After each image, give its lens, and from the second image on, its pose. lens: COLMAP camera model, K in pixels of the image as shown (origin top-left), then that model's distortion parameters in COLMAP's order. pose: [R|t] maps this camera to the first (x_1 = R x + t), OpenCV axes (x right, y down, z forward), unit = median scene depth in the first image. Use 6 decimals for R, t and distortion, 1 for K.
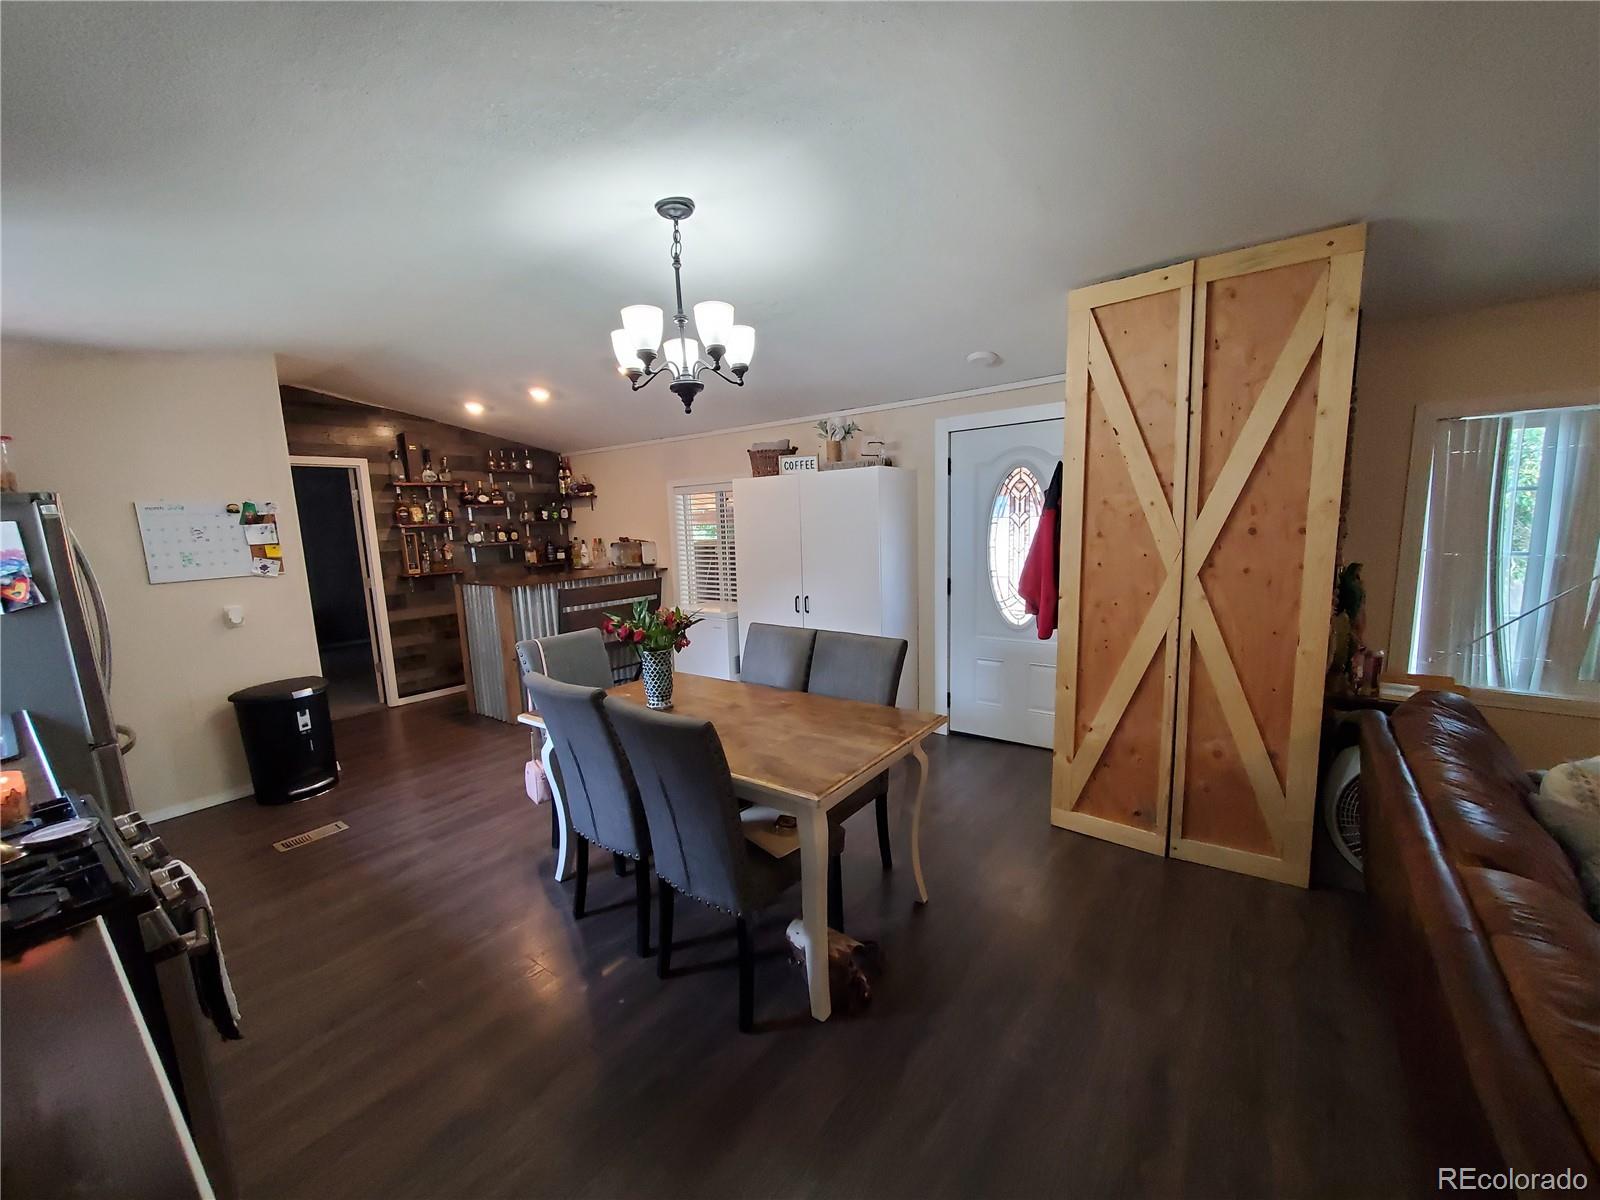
lens RADIAL K [[637.0, 0, 805.2], [0, 637.0, 607.9], [0, 0, 1]] dist [-0.000439, 0.000500]
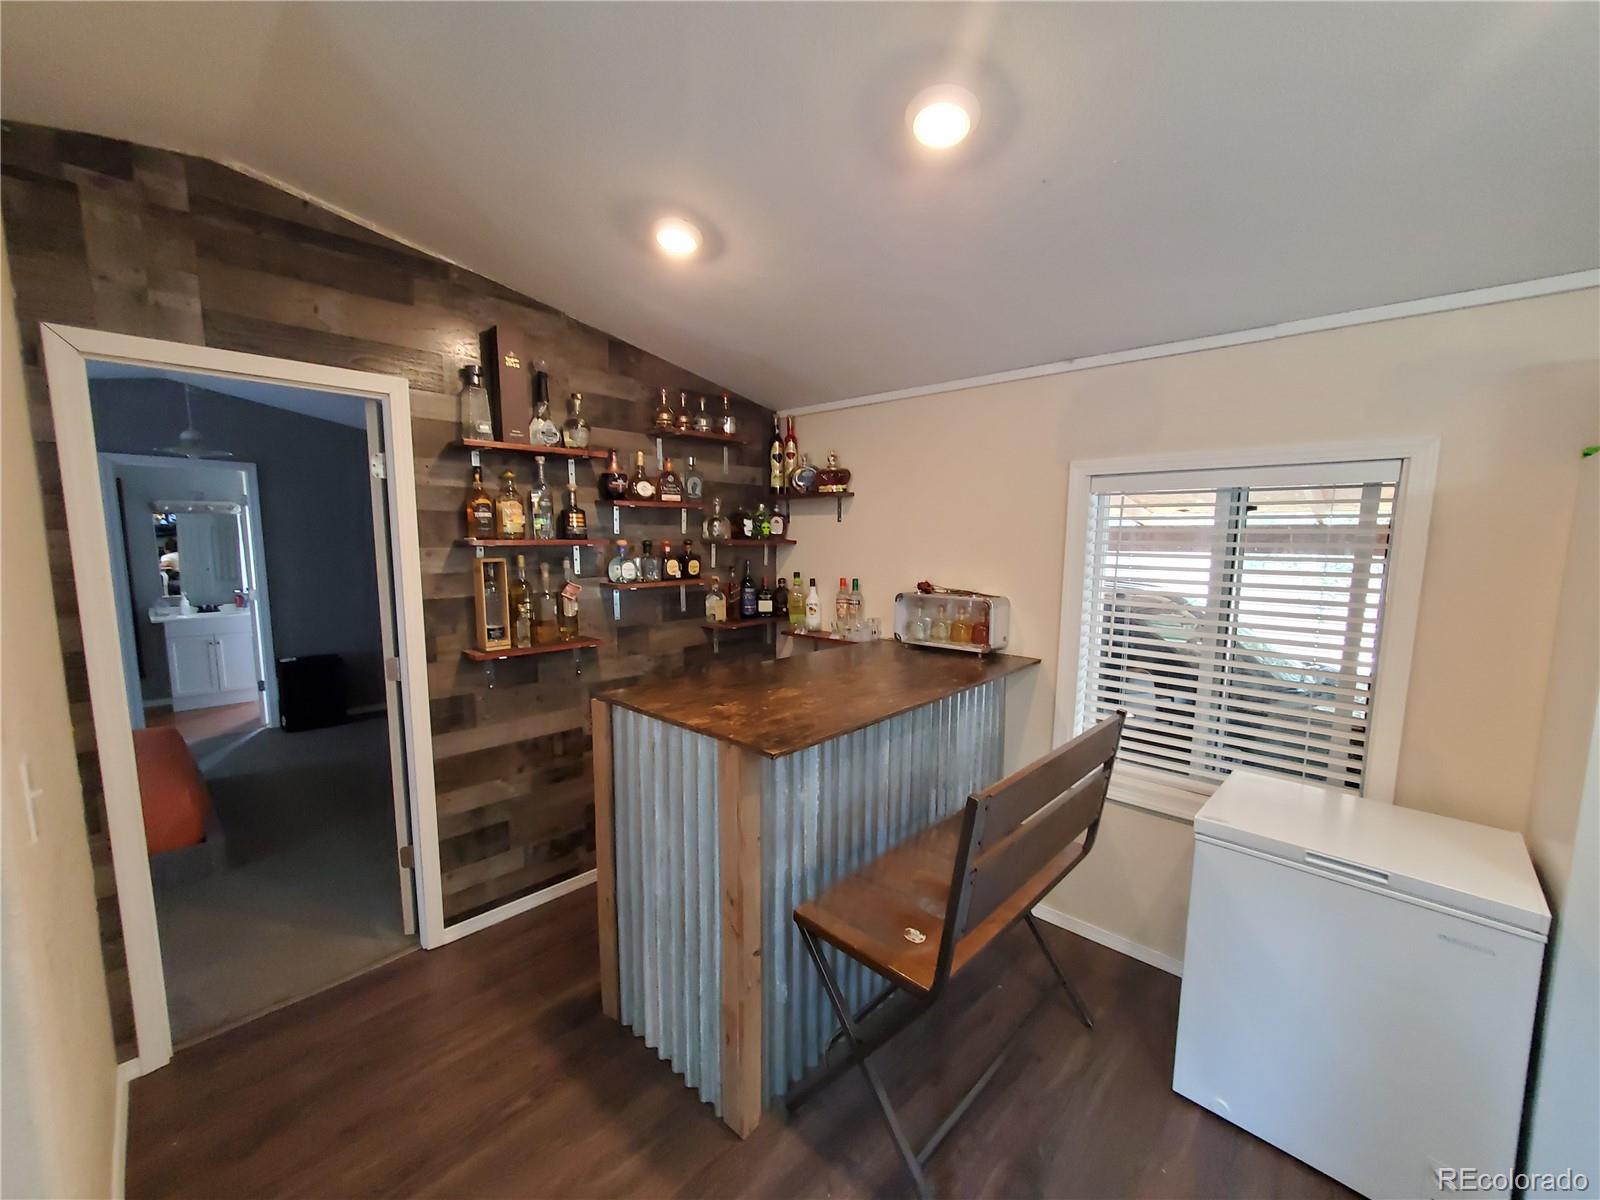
lens RADIAL K [[637.0, 0, 798.7], [0, 637.0, 603.9], [0, 0, 1]] dist [-0.000439, 0.000500]
pose [[0.992782, 0.052123, -0.108010, -0.344413], [-0.055394, 0.998086, -0.027499, -0.081437], [0.106370, 0.033283, 0.993769, 0.557101]]
